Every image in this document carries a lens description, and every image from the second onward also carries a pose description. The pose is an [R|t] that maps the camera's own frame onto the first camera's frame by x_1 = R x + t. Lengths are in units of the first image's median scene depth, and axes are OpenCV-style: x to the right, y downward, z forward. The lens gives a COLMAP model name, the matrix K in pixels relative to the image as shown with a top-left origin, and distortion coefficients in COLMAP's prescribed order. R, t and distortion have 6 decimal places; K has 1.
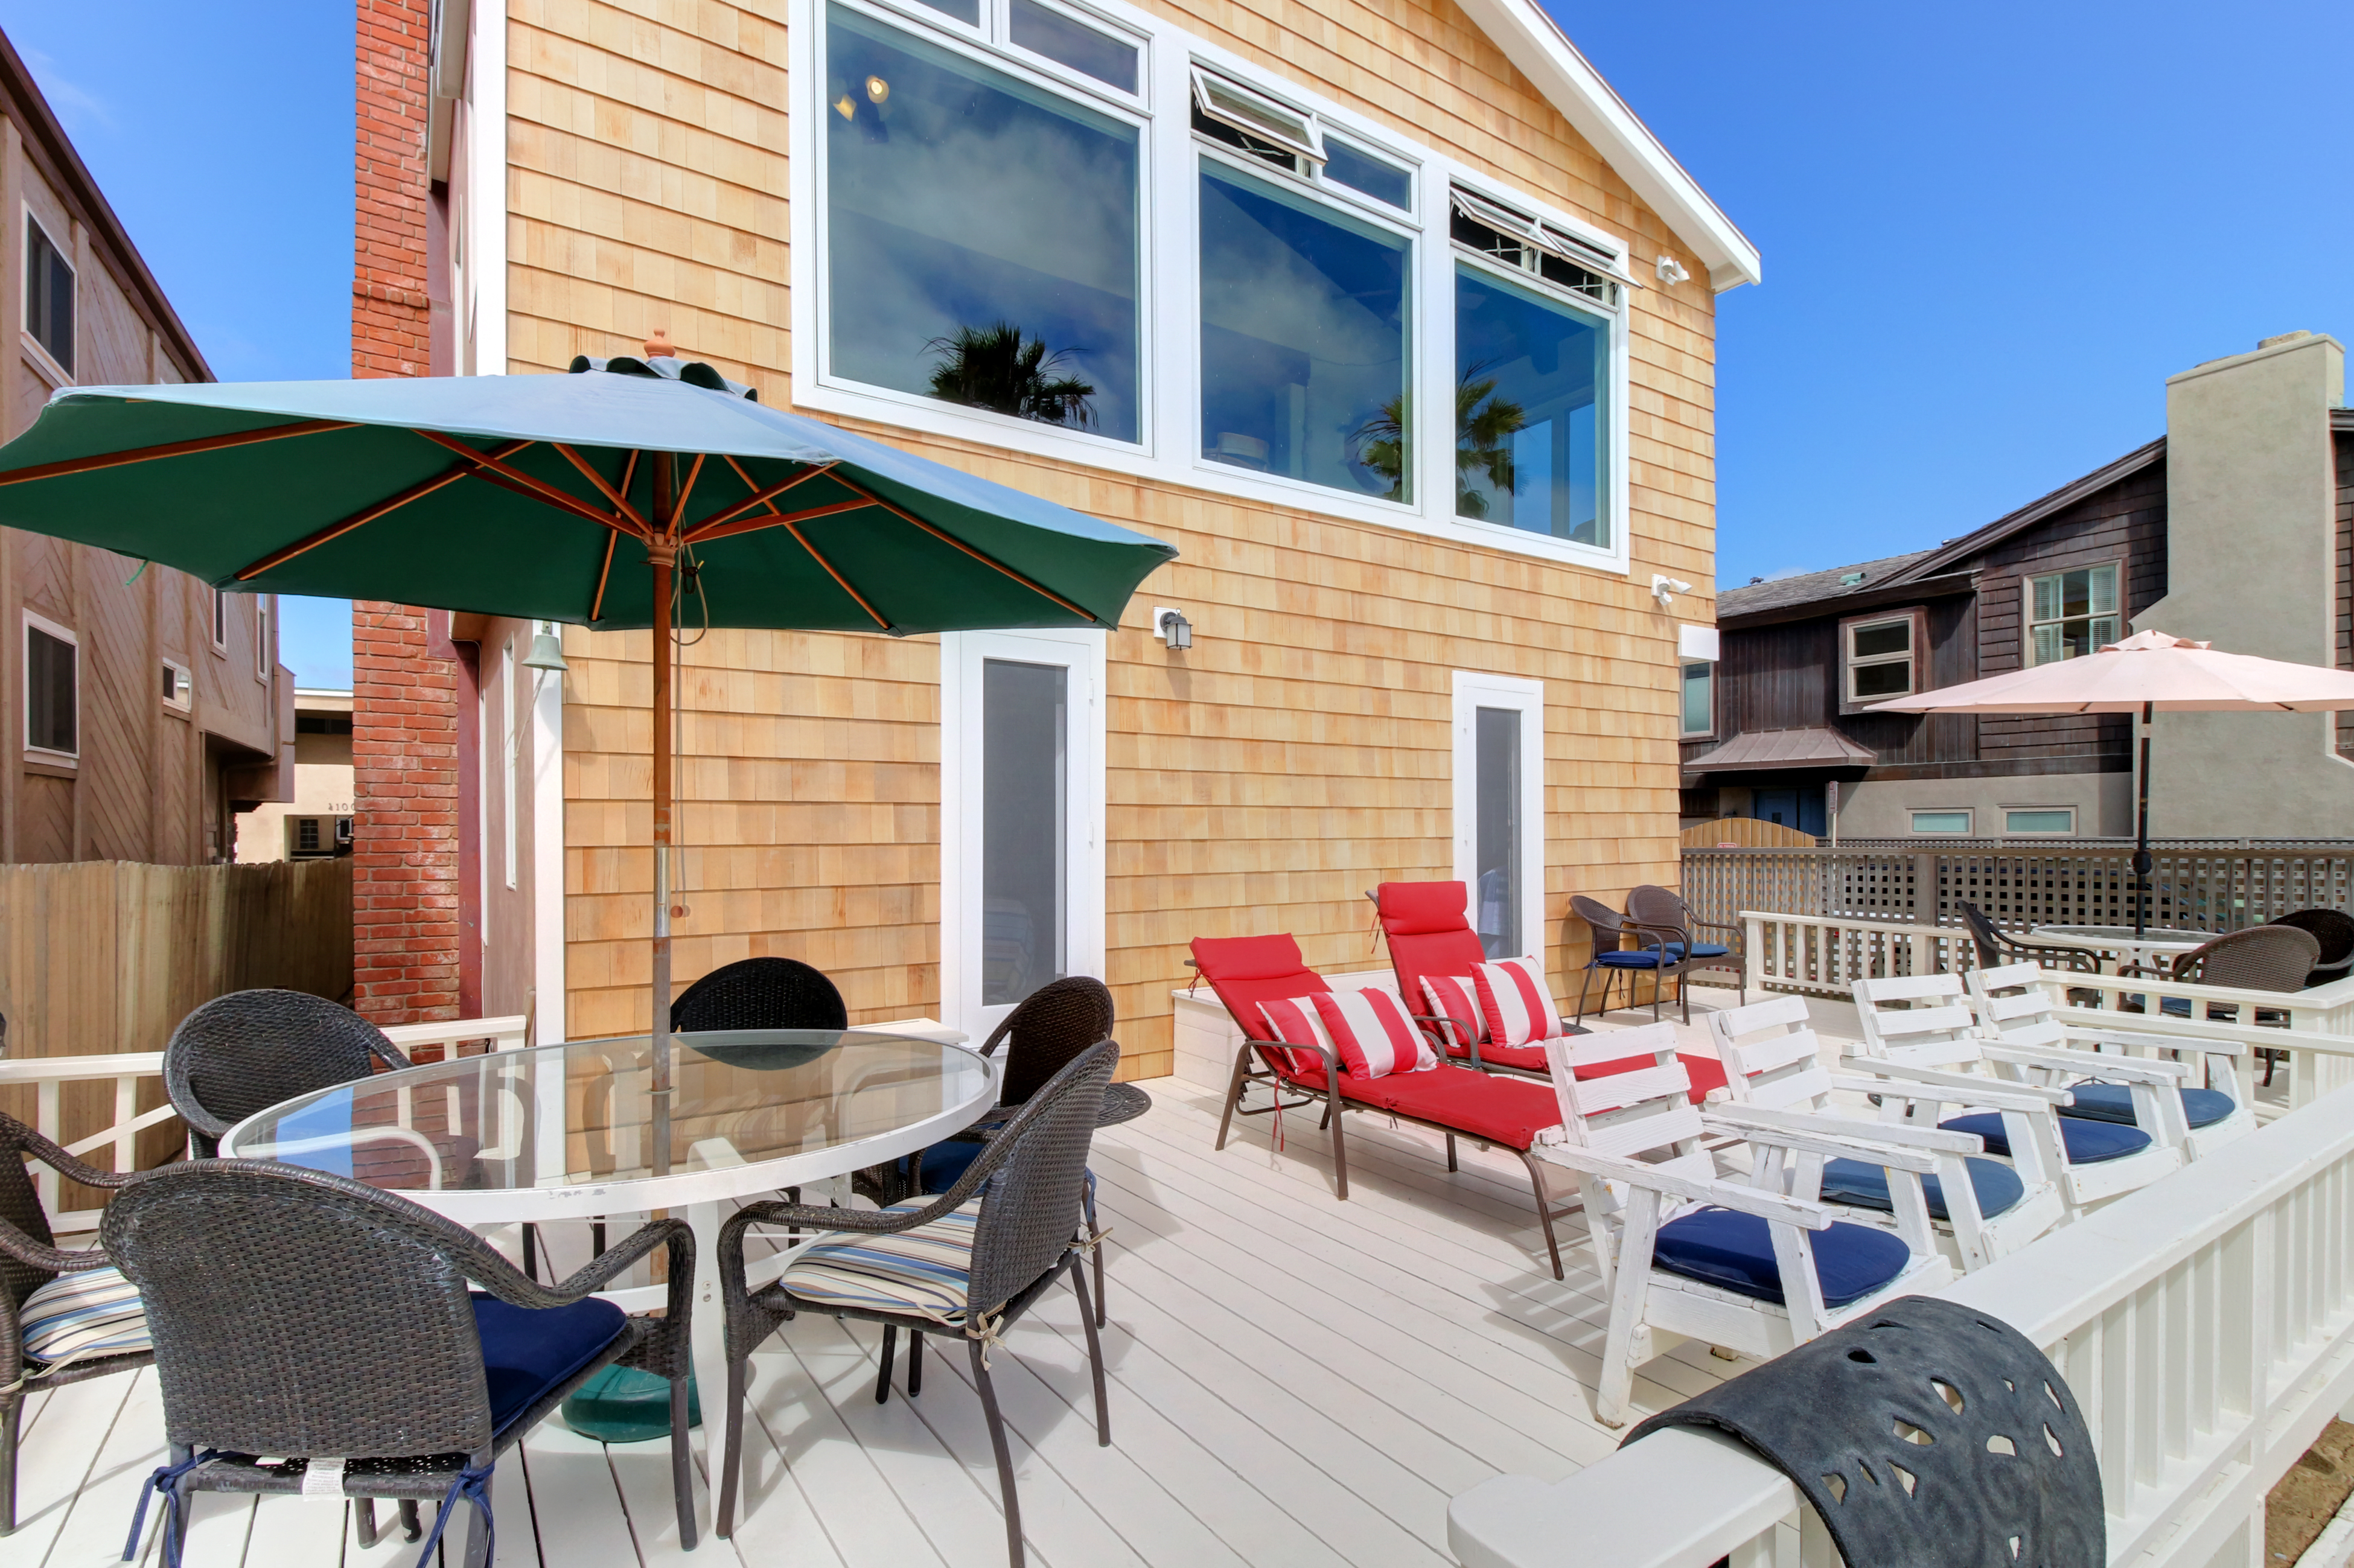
lens RADIAL K [[1110.6, 0, 1183.1], [0, 1110.6, 802.2], [0, 0, 1]] dist [-0.000962, -0.004949]
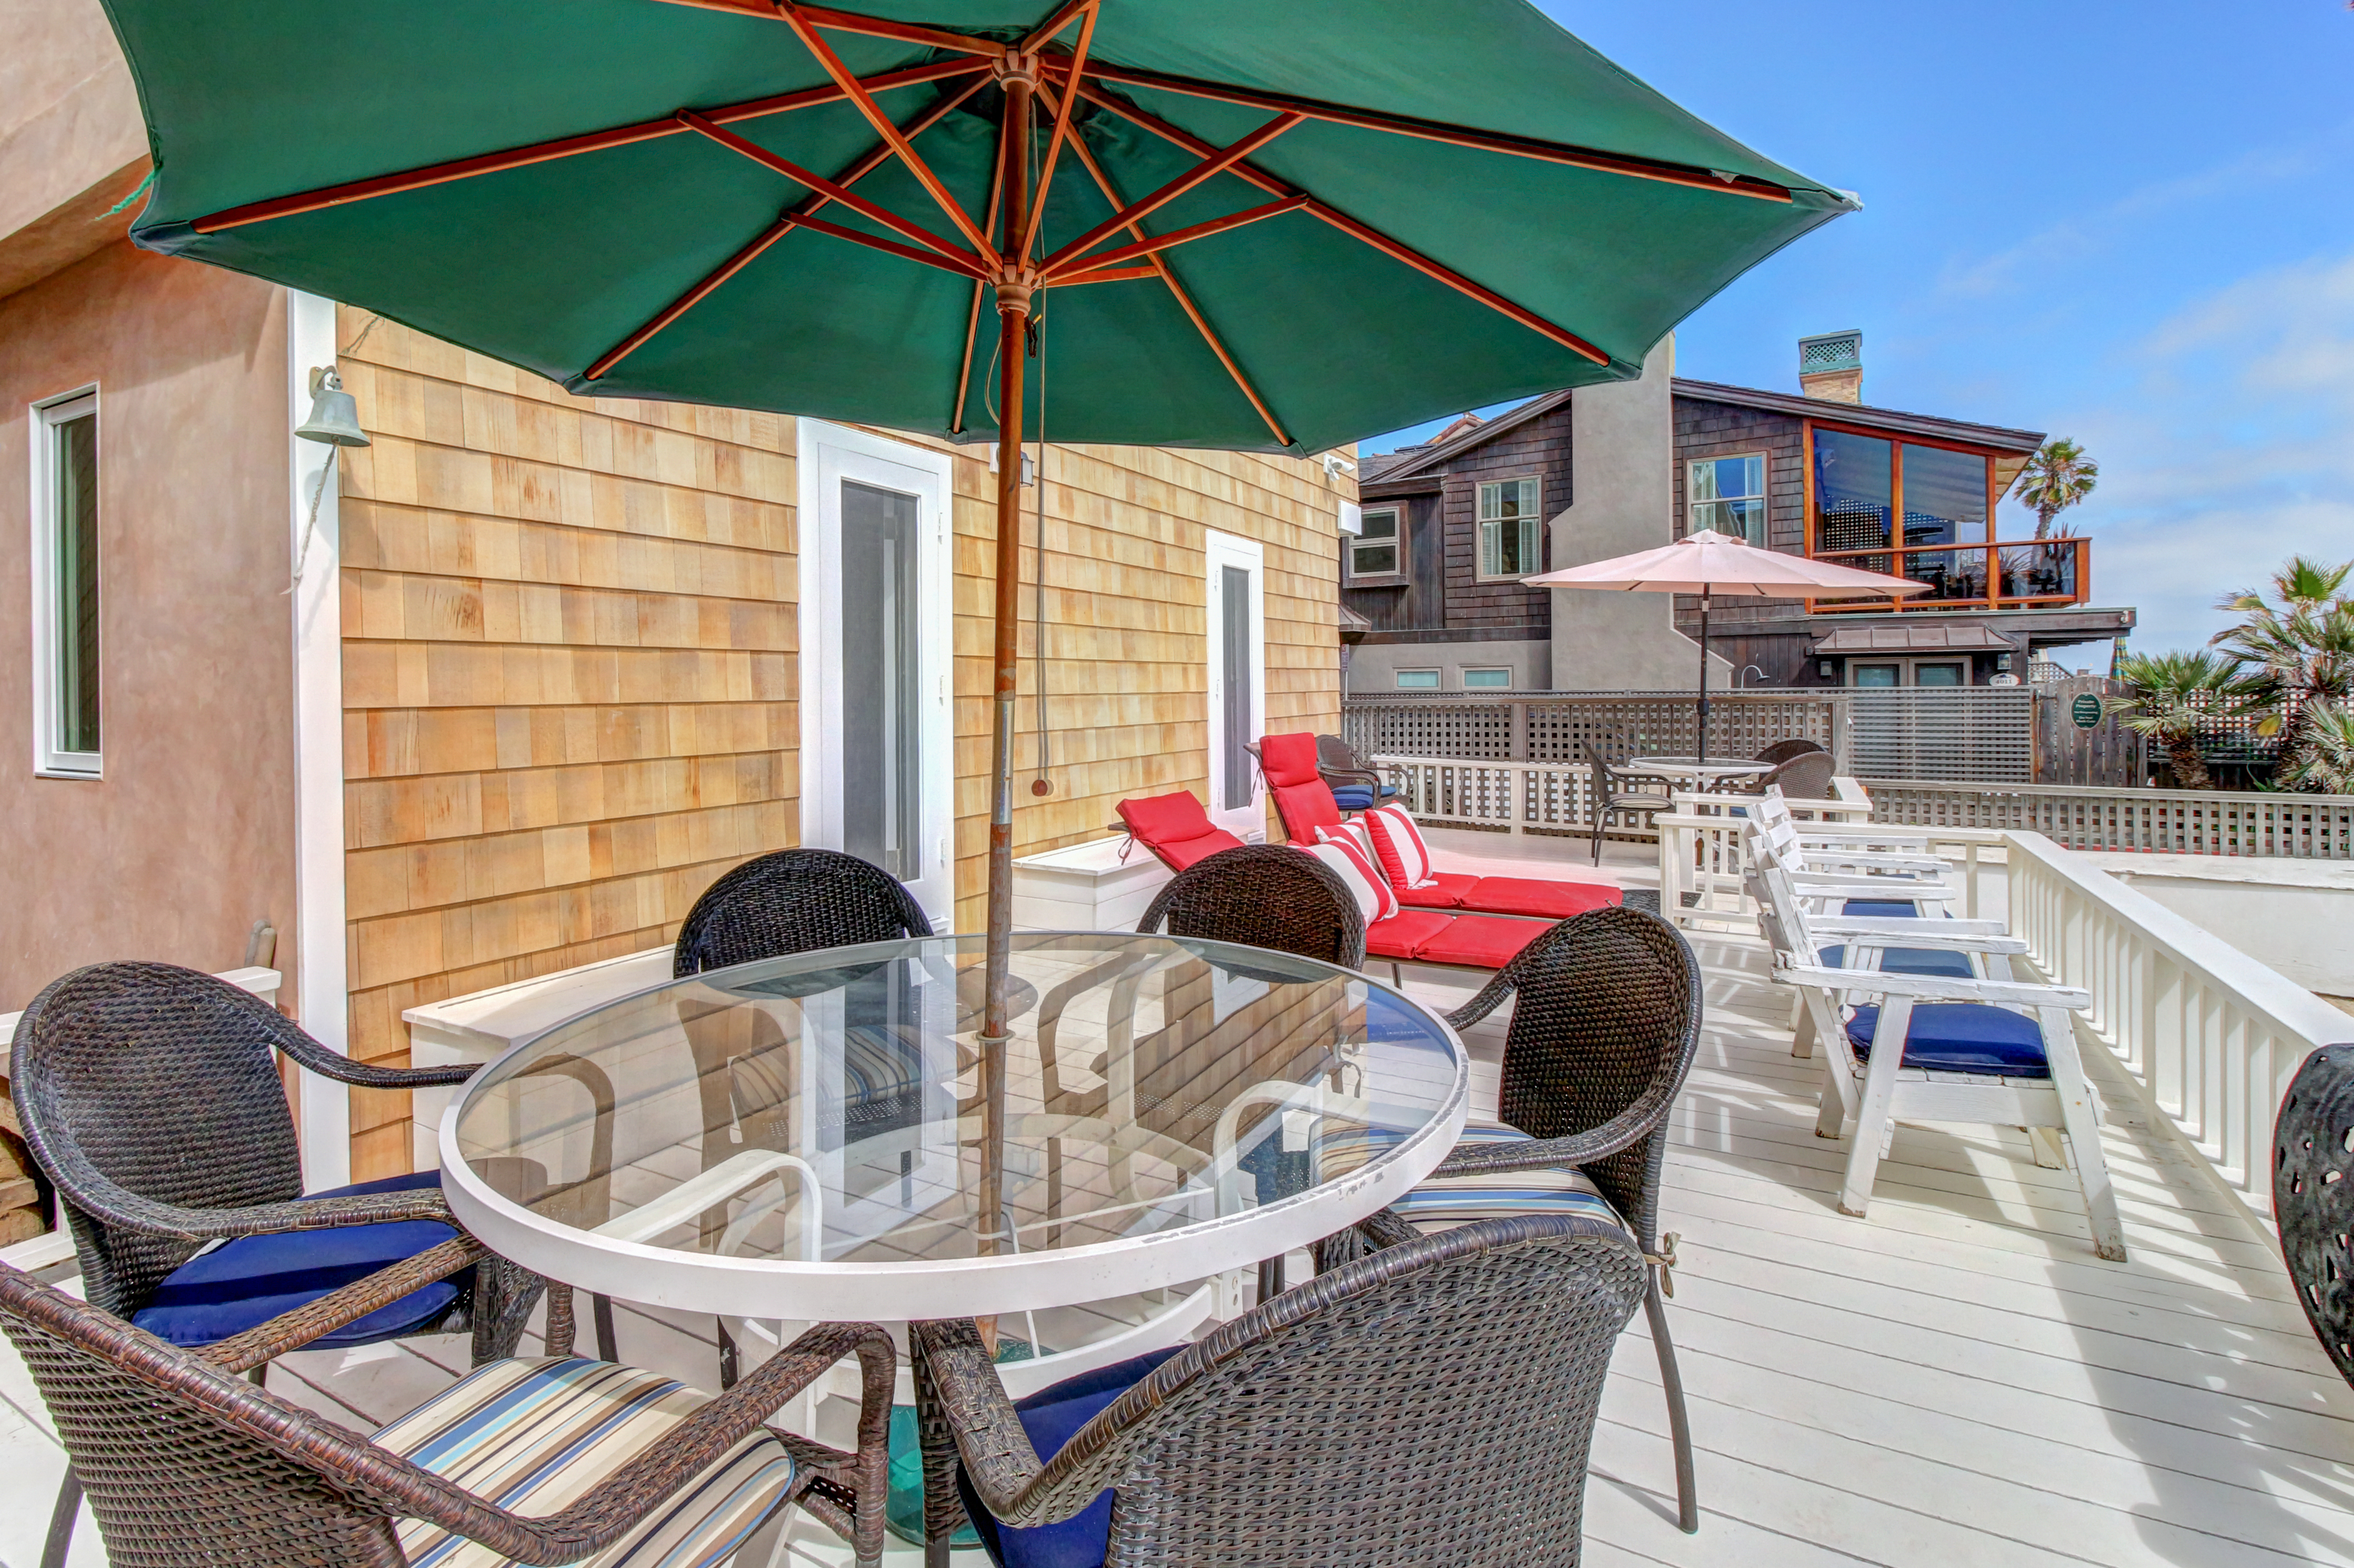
lens RADIAL K [[1088.4, 0, 1116.5], [0, 1088.4, 683.9], [0, 0, 1]] dist [-0.012526, -0.000345]
pose [[0.899633, -0.003161, 0.436635, -0.287644], [-0.005154, 0.999827, 0.017858, 0.007182], [-0.436616, -0.018316, 0.899462, 0.140513]]
